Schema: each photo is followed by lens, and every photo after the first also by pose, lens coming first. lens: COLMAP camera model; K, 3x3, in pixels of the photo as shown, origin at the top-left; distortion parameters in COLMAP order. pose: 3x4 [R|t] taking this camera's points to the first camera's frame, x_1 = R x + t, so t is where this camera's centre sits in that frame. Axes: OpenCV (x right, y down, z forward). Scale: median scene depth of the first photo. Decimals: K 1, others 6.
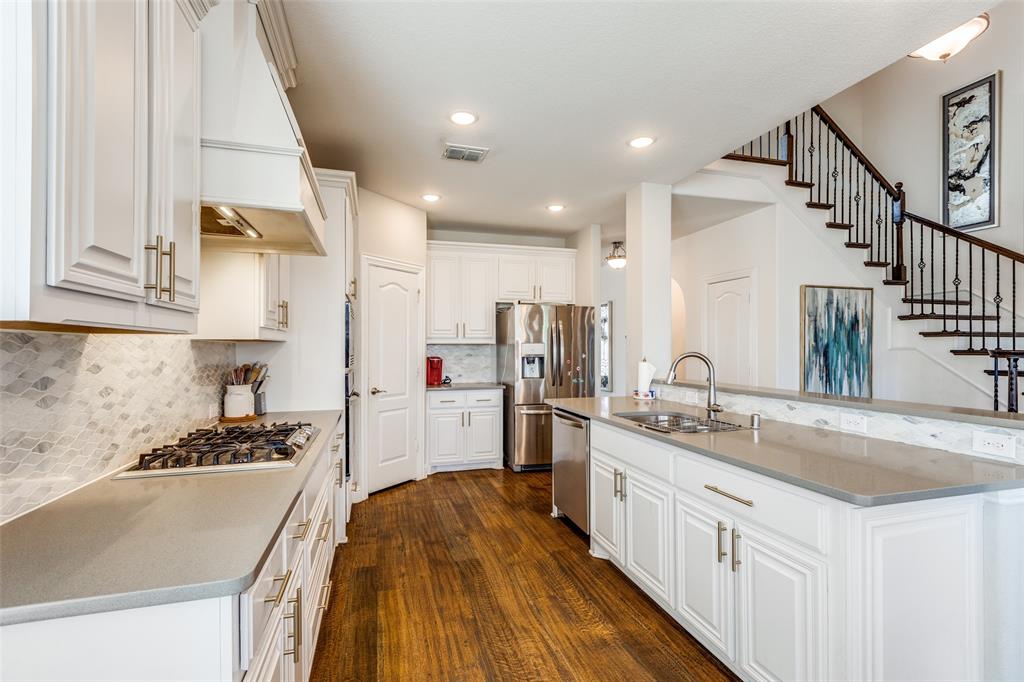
lens RADIAL K [[461.6, 0, 510.3], [0, 461.6, 346.2], [0, 0, 1]] dist [-0.002603, -0.001073]
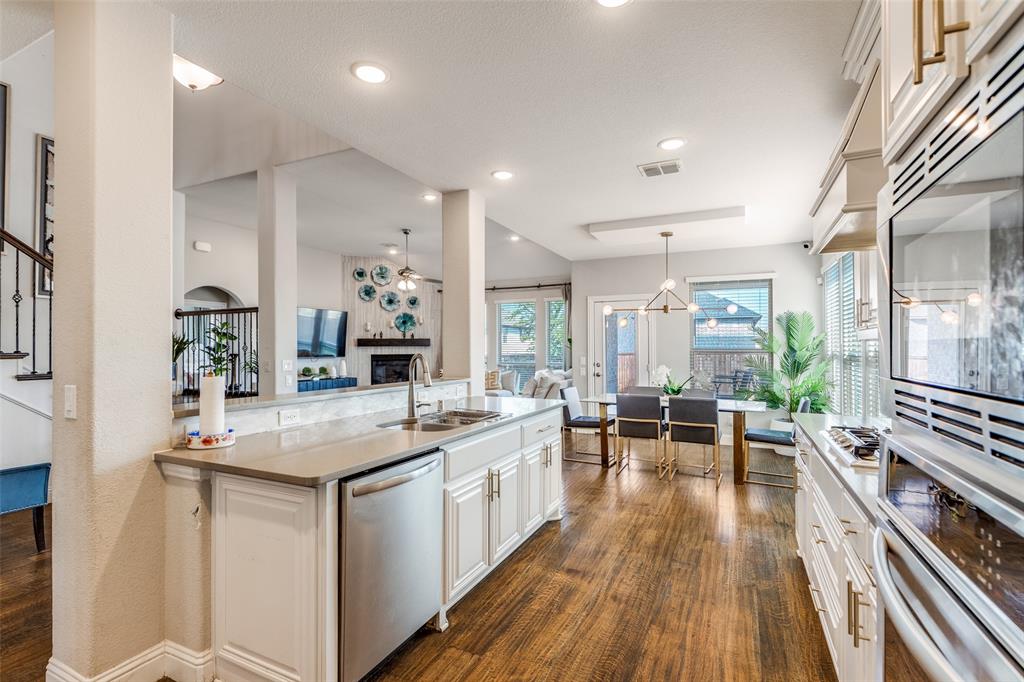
lens RADIAL K [[461.6, 0, 521.9], [0, 461.6, 346.1], [0, 0, 1]] dist [-0.002603, -0.001073]
pose [[-0.750940, 0.006218, 0.660341, -0.503891], [-0.000117, 0.999954, -0.009548, 0.018742], [-0.660371, -0.007247, -0.750905, 1.866591]]
